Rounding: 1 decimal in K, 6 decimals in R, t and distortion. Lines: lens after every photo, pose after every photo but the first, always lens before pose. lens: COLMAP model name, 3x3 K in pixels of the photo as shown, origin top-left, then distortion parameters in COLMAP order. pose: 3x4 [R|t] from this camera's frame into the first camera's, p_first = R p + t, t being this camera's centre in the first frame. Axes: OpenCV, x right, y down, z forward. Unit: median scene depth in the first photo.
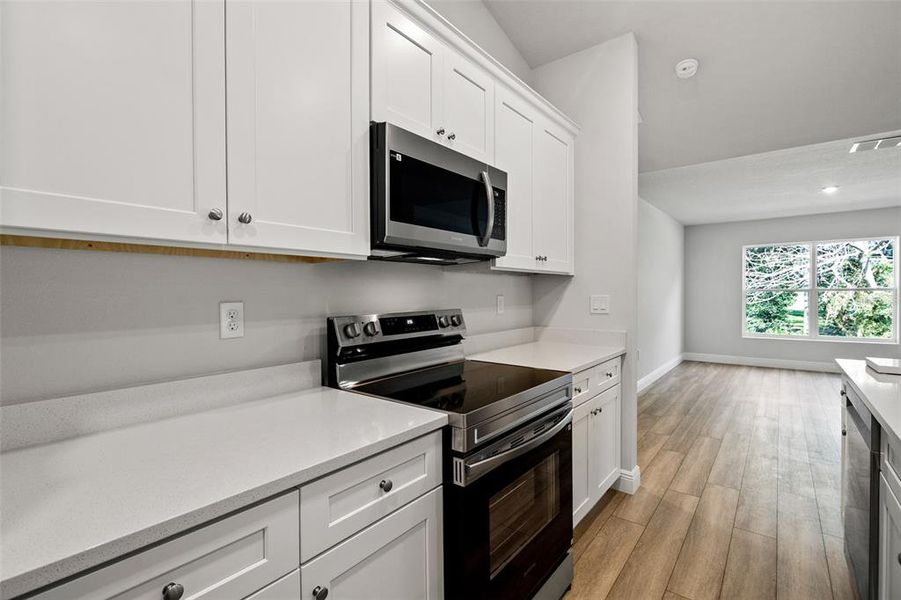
lens RADIAL K [[410.5, 0, 455.3], [0, 410.5, 298.0], [0, 0, 1]] dist [-0.002755, -0.000933]
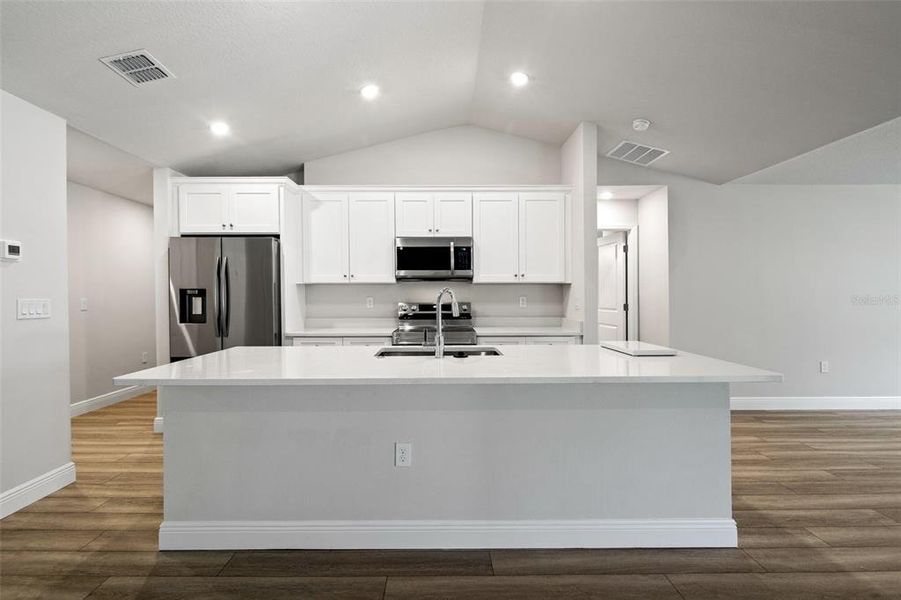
lens RADIAL K [[410.5, 0, 455.3], [0, 410.5, 298.0], [0, 0, 1]] dist [-0.002755, -0.000933]
pose [[0.641659, 0.008126, -0.766947, 1.375839], [-0.010918, 0.999939, 0.001460, 0.002210], [0.766912, 0.007437, 0.641709, -0.339107]]
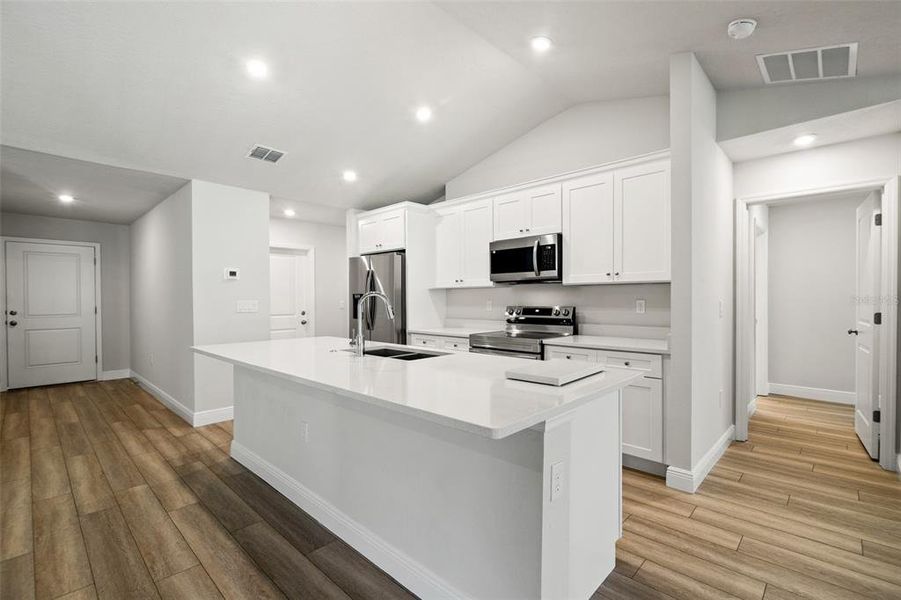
lens RADIAL K [[408.6, 0, 476.7], [0, 408.6, 304.3], [0, 0, 1]] dist [-0.004099, -0.000623]
pose [[-0.051350, 0.017206, -0.998532, 1.641668], [-0.010430, 0.999788, 0.017764, -0.010128], [0.998626, 0.011327, -0.051160, 0.598268]]
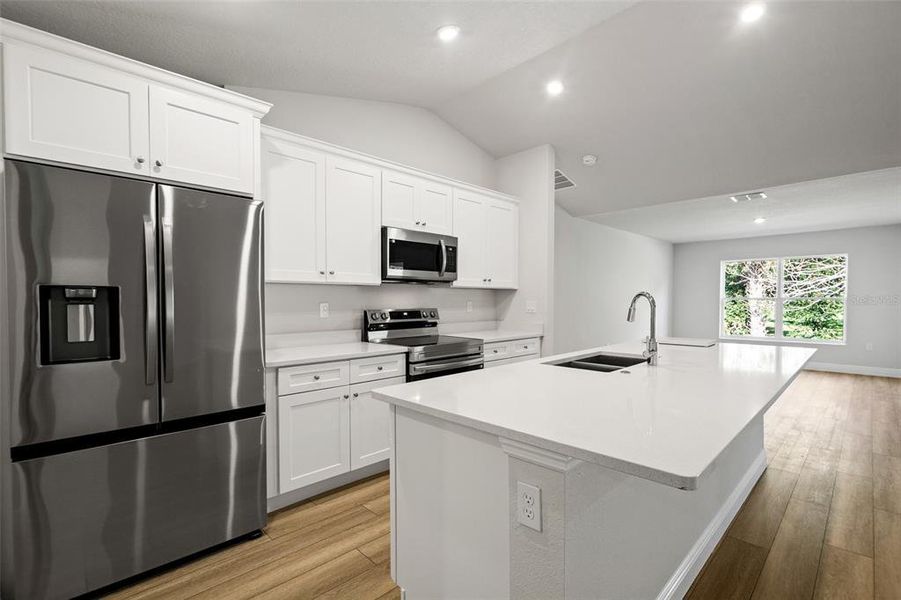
lens RADIAL K [[408.6, 0, 476.7], [0, 408.6, 304.3], [0, 0, 1]] dist [-0.004099, -0.000623]
pose [[0.996674, 0.006412, -0.081238, 0.305882], [-0.006473, 0.999979, -0.000495, 0.007841], [0.081233, 0.001019, 0.996695, -0.741606]]
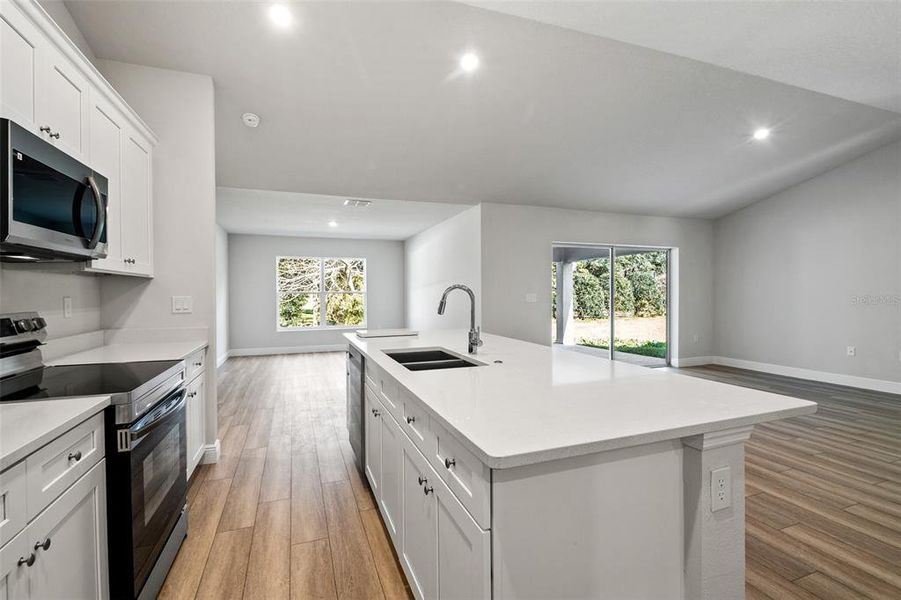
lens RADIAL K [[410.5, 0, 455.3], [0, 410.5, 298.0], [0, 0, 1]] dist [-0.002755, -0.000933]
pose [[0.503985, -0.007432, 0.863680, -0.268754], [0.012575, 0.999920, 0.001267, 0.005728], [-0.863621, 0.010222, 0.504038, -0.231228]]
